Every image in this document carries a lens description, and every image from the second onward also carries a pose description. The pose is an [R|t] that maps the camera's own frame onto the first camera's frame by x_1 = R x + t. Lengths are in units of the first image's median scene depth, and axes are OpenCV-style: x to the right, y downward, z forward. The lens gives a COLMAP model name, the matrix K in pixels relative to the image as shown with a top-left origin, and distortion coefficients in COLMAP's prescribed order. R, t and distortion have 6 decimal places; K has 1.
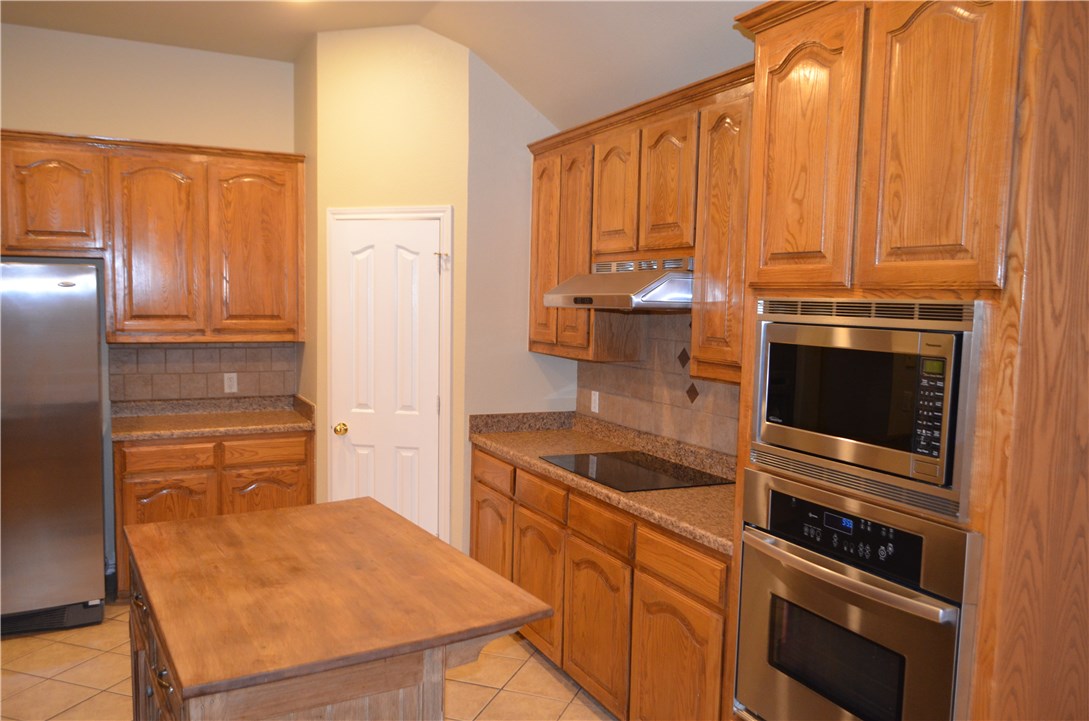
lens RADIAL K [[847.4, 0, 544.5], [0, 847.4, 360.5], [0, 0, 1]] dist [-0.011269, 0.001591]
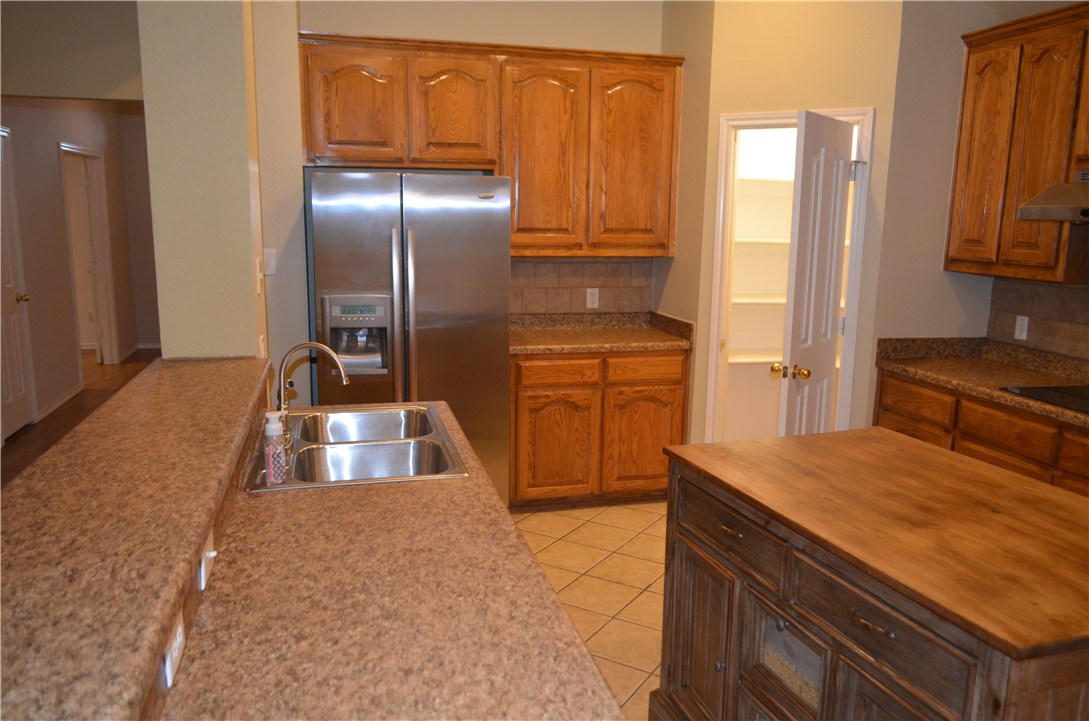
lens RADIAL K [[847.4, 0, 544.5], [0, 847.4, 360.5], [0, 0, 1]] dist [-0.011269, 0.001591]
pose [[0.978603, 0.034900, -0.202774, -0.250135], [-0.015158, 0.995061, 0.098106, 0.002790], [0.205196, -0.092933, 0.974299, 0.022018]]
